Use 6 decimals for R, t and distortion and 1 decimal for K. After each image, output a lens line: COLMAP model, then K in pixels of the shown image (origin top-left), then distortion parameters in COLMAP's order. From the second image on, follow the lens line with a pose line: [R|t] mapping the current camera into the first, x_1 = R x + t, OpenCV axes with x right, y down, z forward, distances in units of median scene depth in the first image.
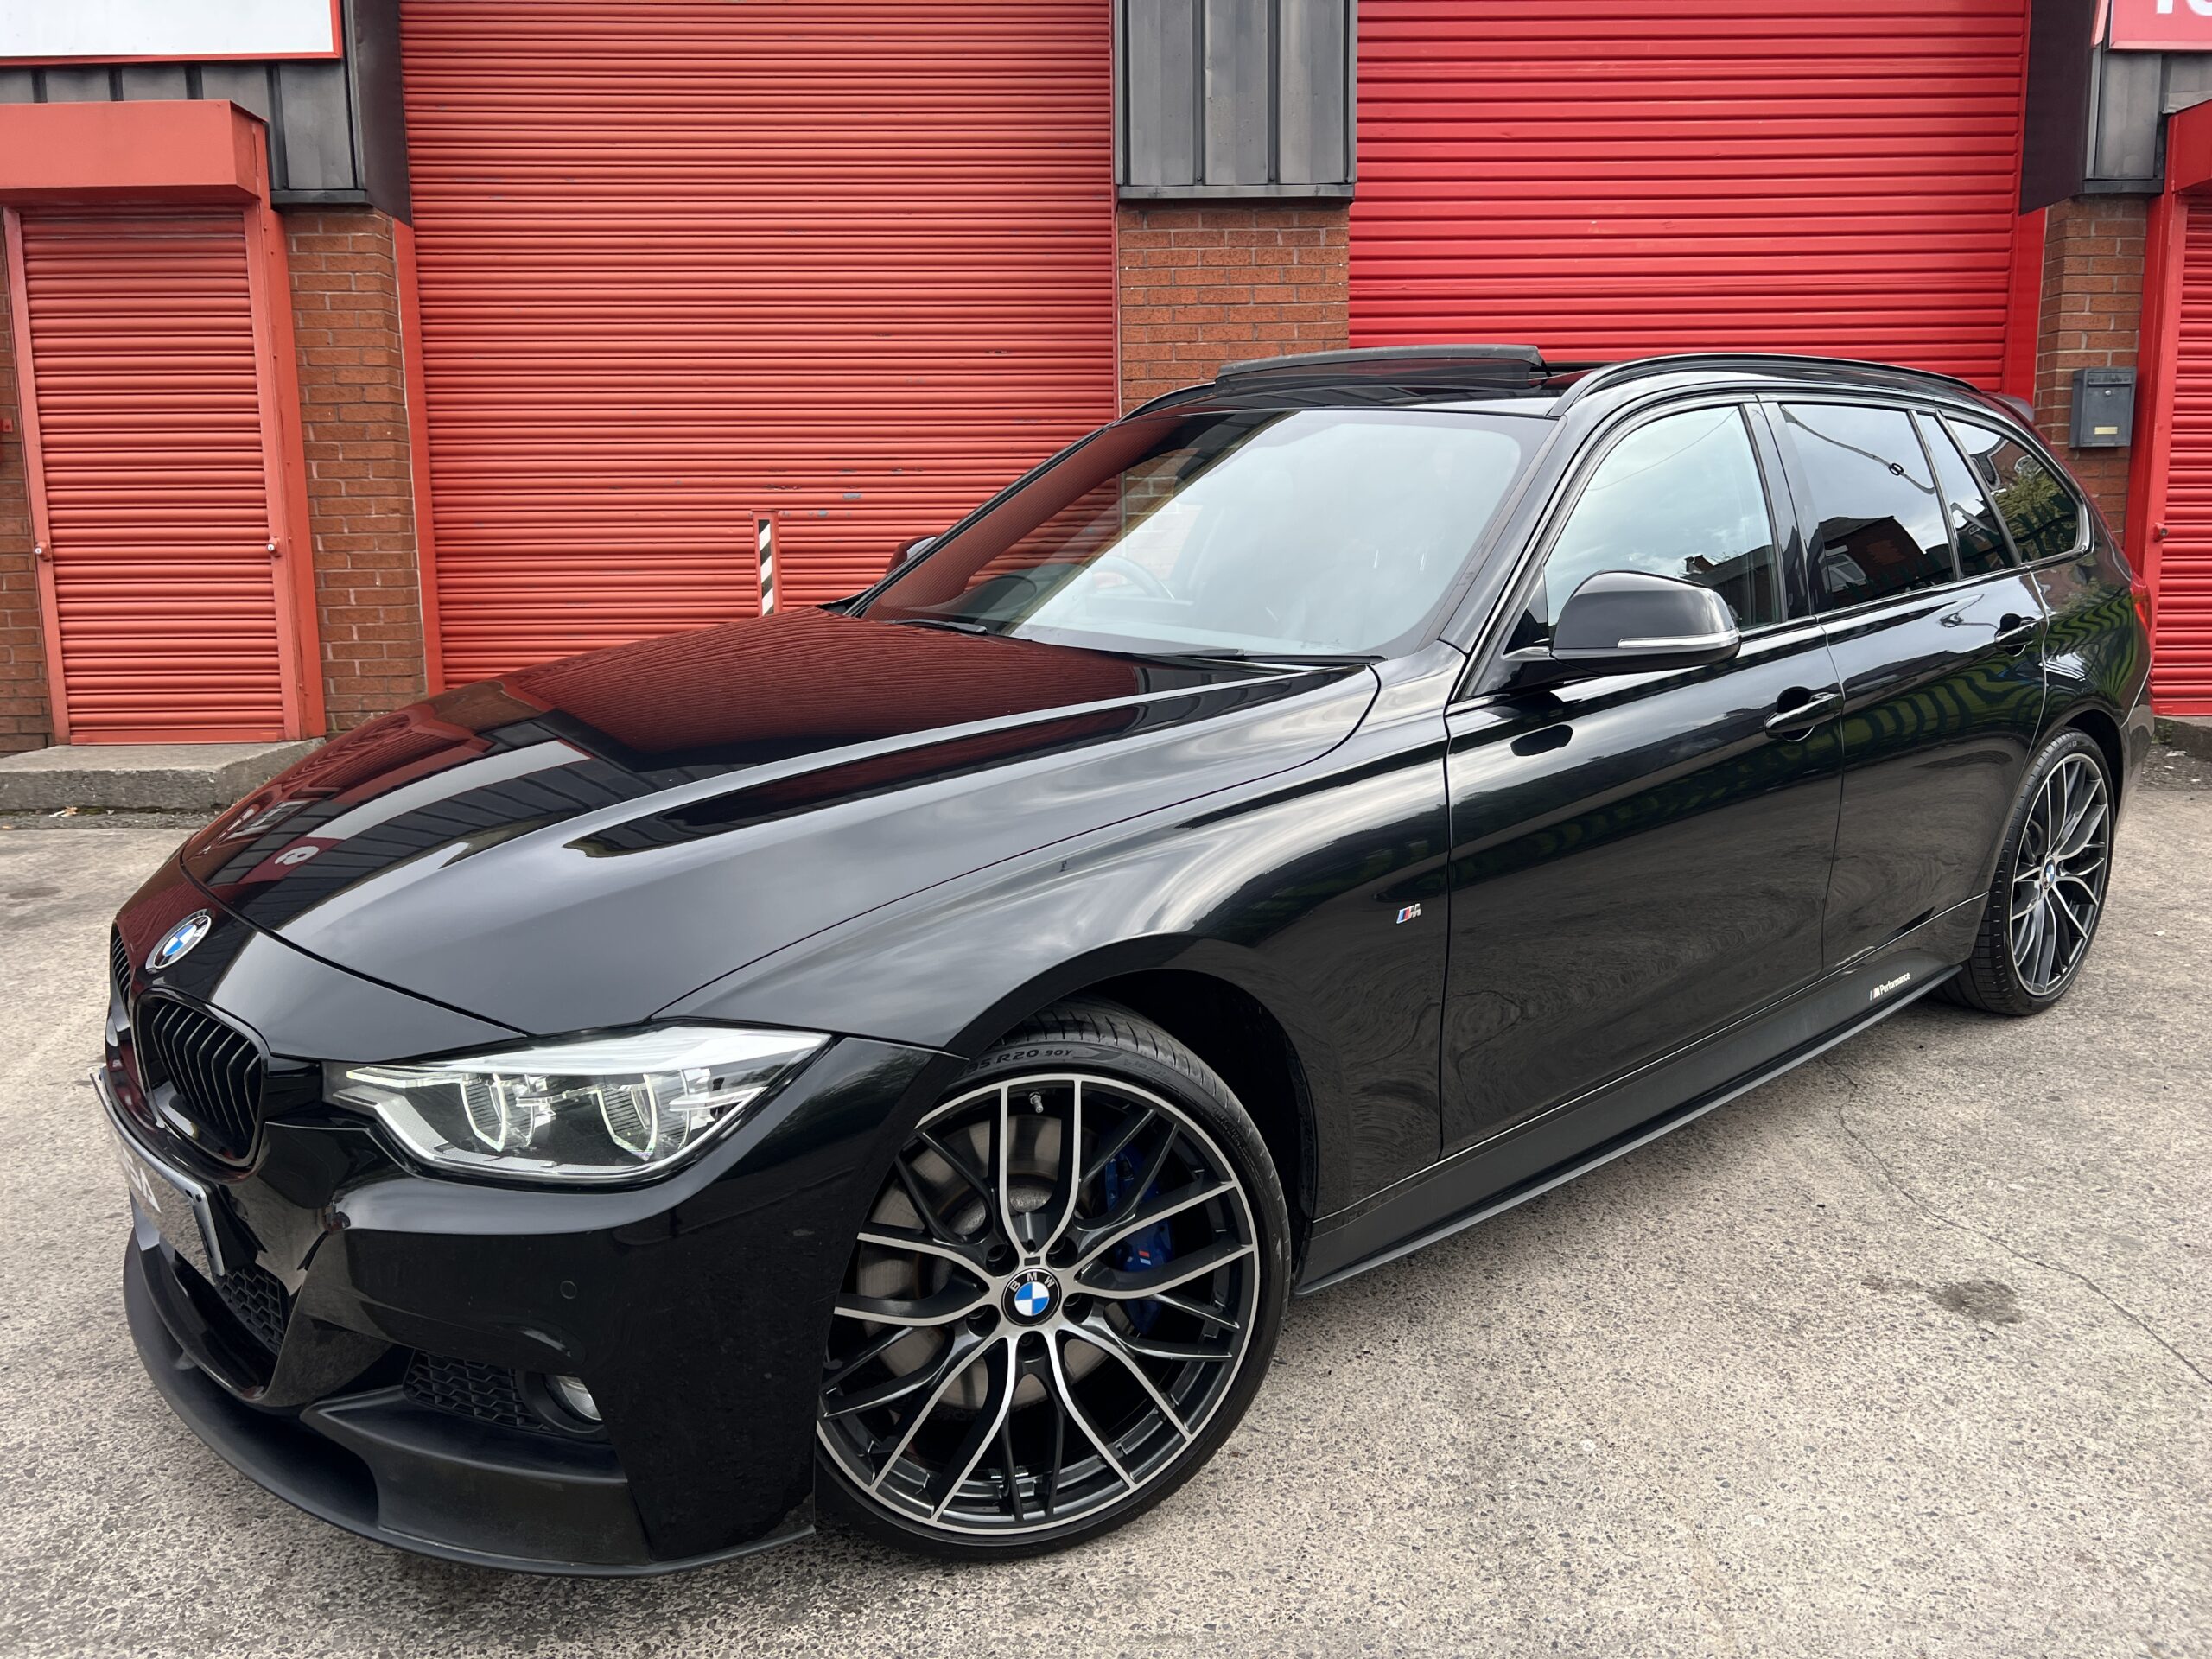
lens RADIAL K [[1674.0, 0, 1115.9], [0, 1674.0, 810.6], [0, 0, 1]] dist [0.042767, -0.051128]
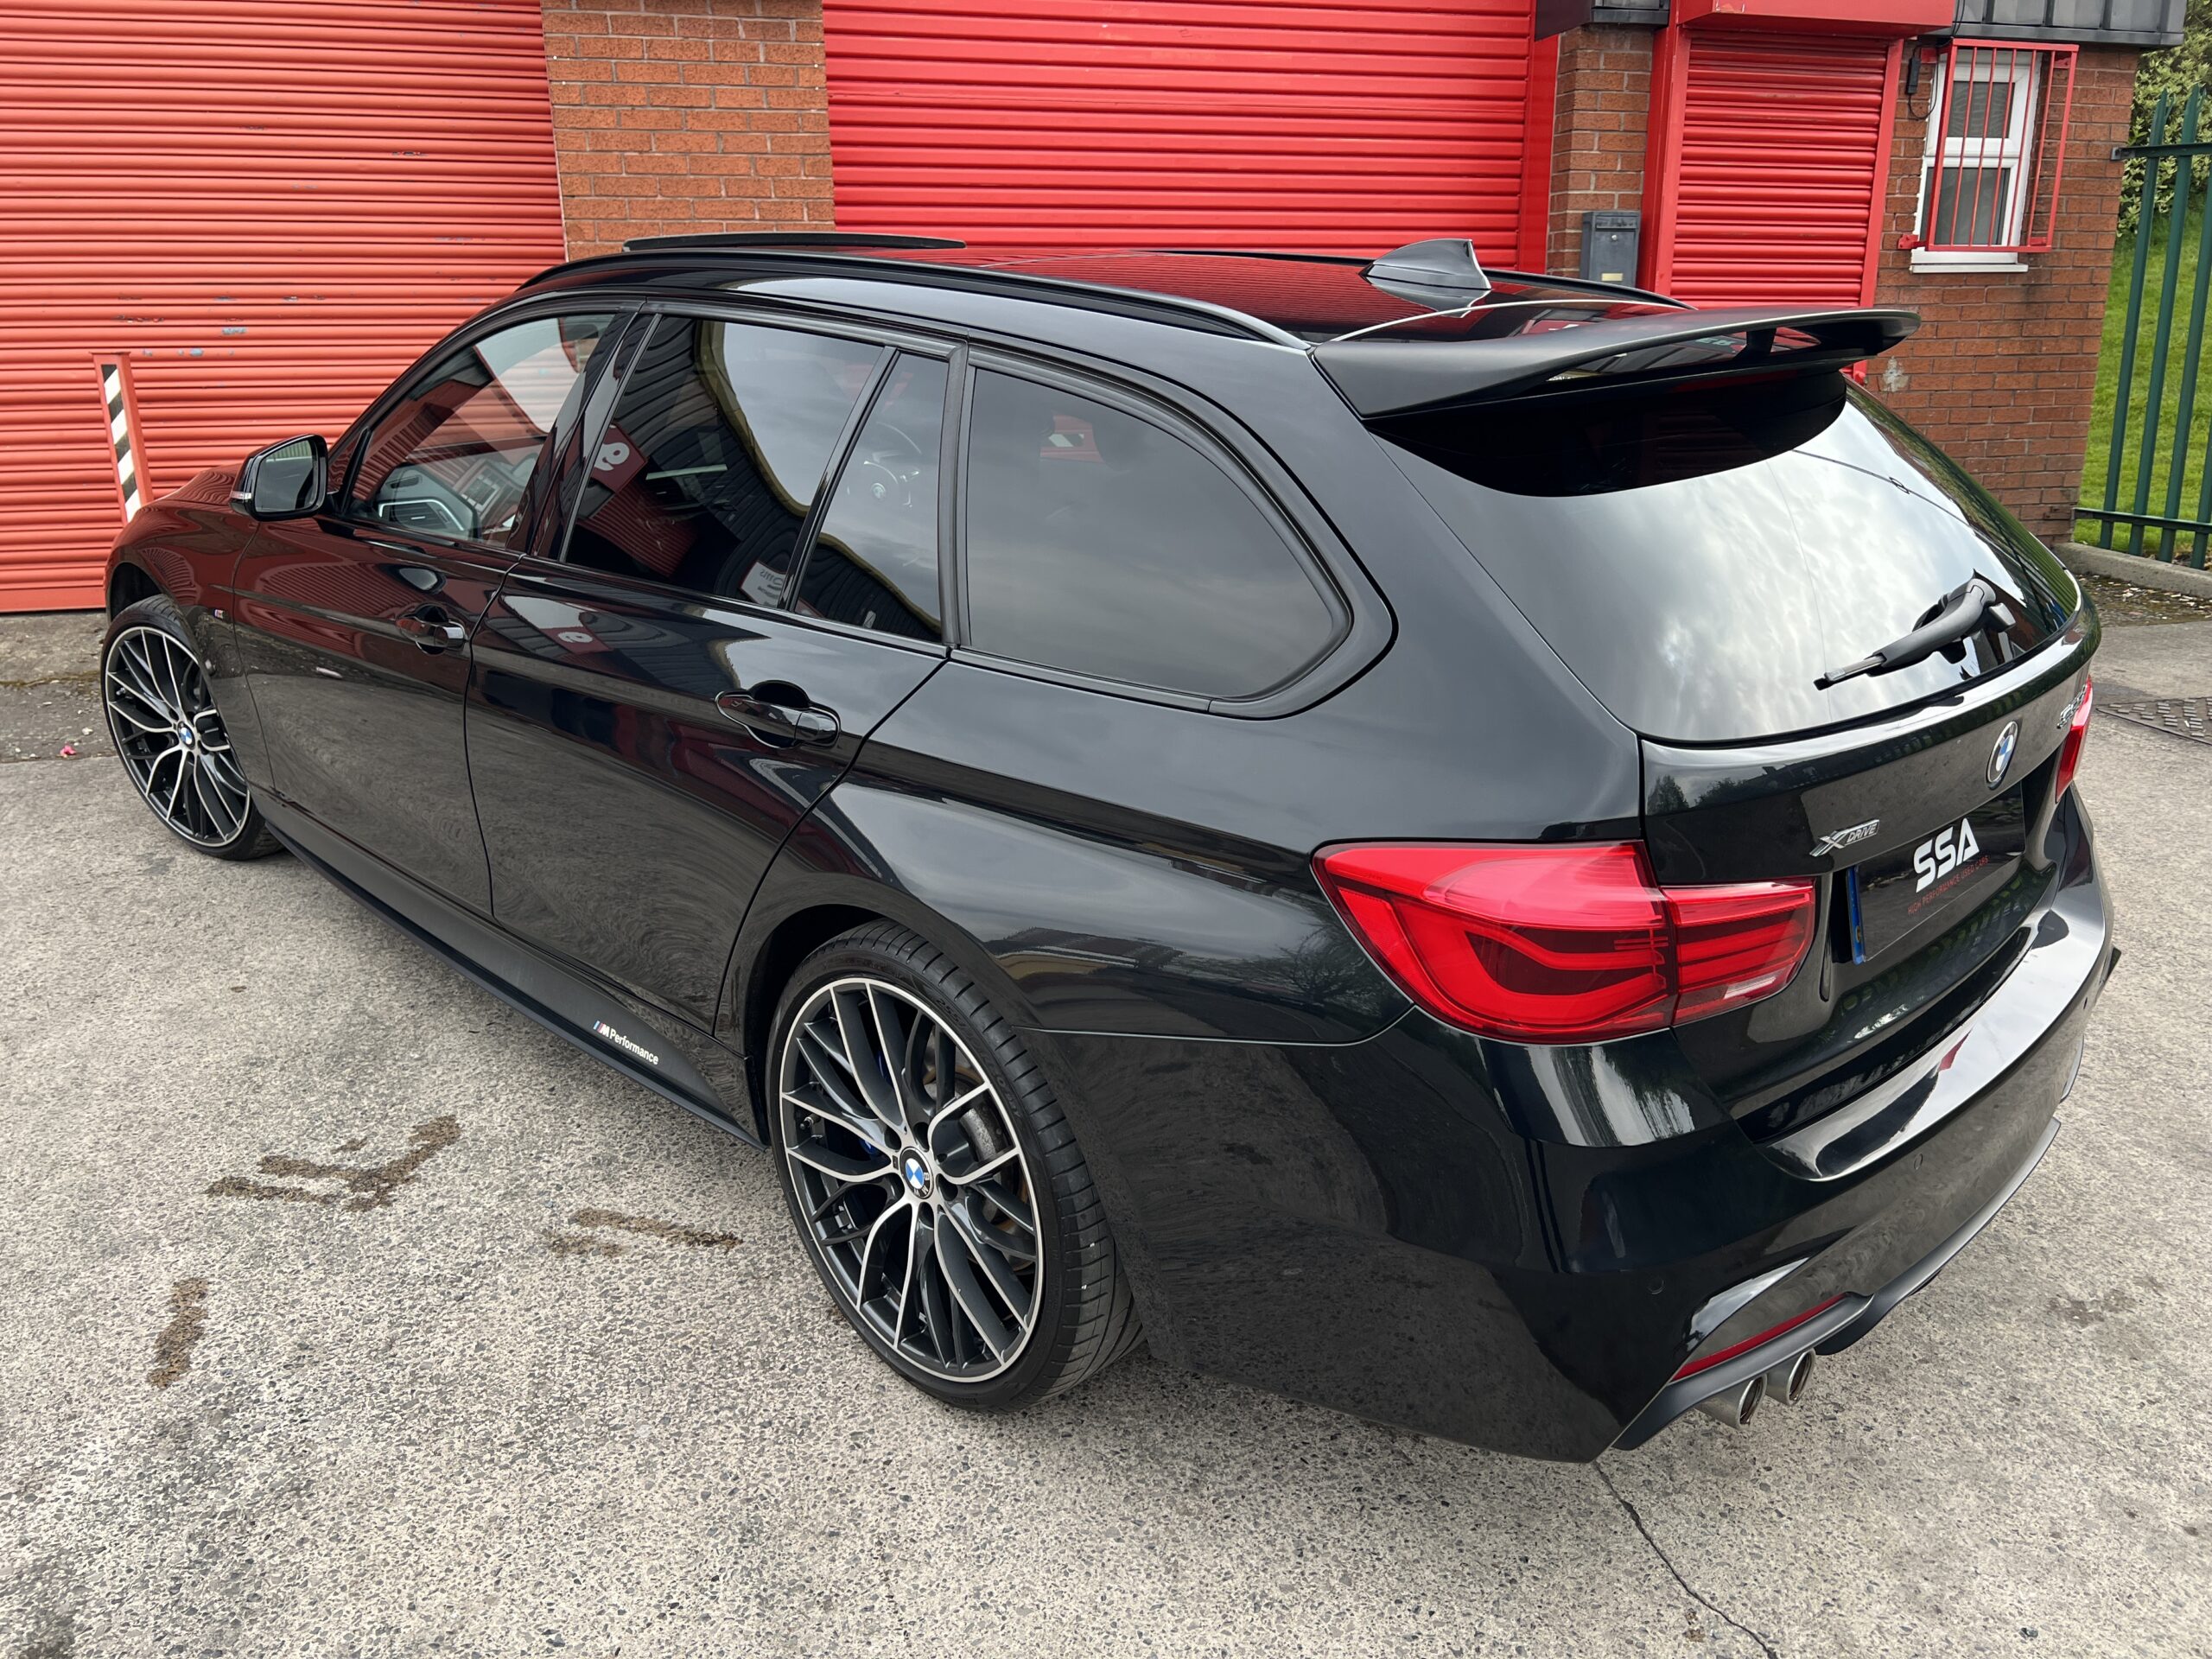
lens RADIAL K [[1674.0, 0, 1131.0], [0, 1674.0, 821.2], [0, 0, 1]] dist [0.042767, -0.051128]
pose [[0.971543, -0.060409, 0.229031, 0.072824], [0.030103, 0.990581, 0.133577, -0.053318], [-0.234943, -0.122881, 0.964211, 0.082727]]
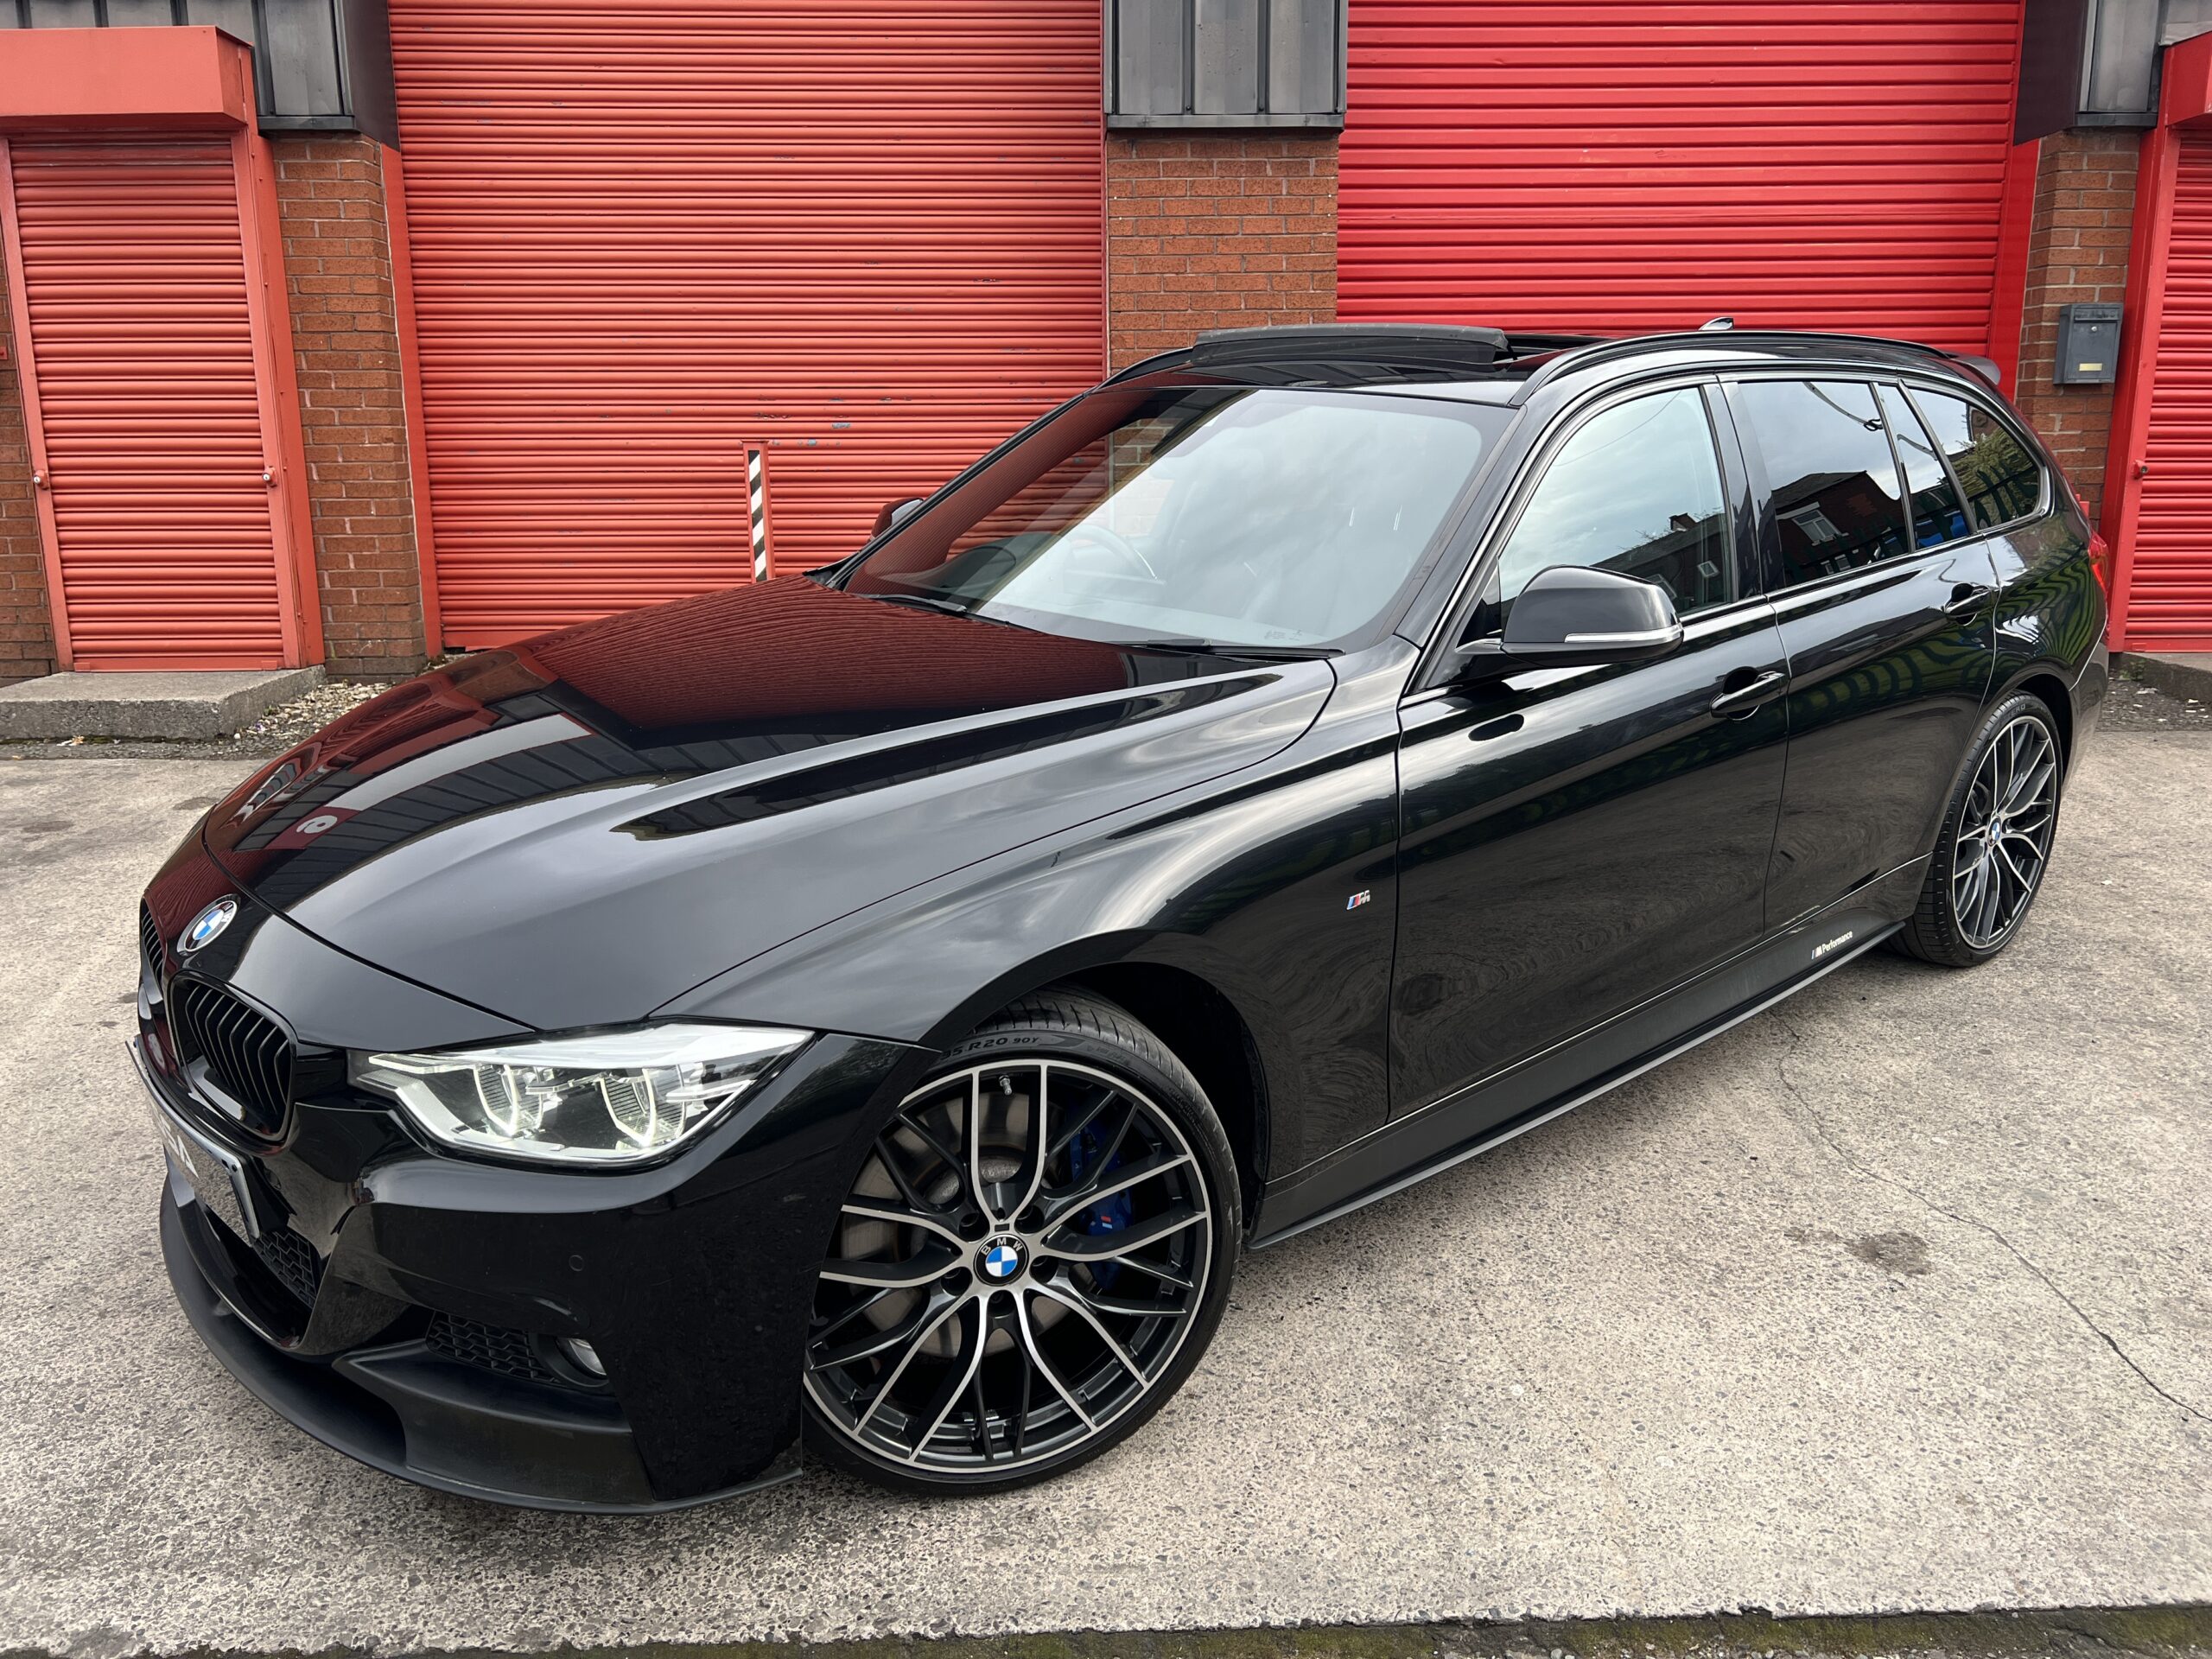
lens RADIAL K [[1674.0, 0, 1106.6], [0, 1674.0, 811.2], [0, 0, 1]] dist [0.042767, -0.051128]
pose [[0.999984, 0.005291, -0.001965, 0.005423], [-0.005166, 0.998253, 0.058858, -0.018920], [0.002273, -0.058847, 0.998264, -0.019714]]
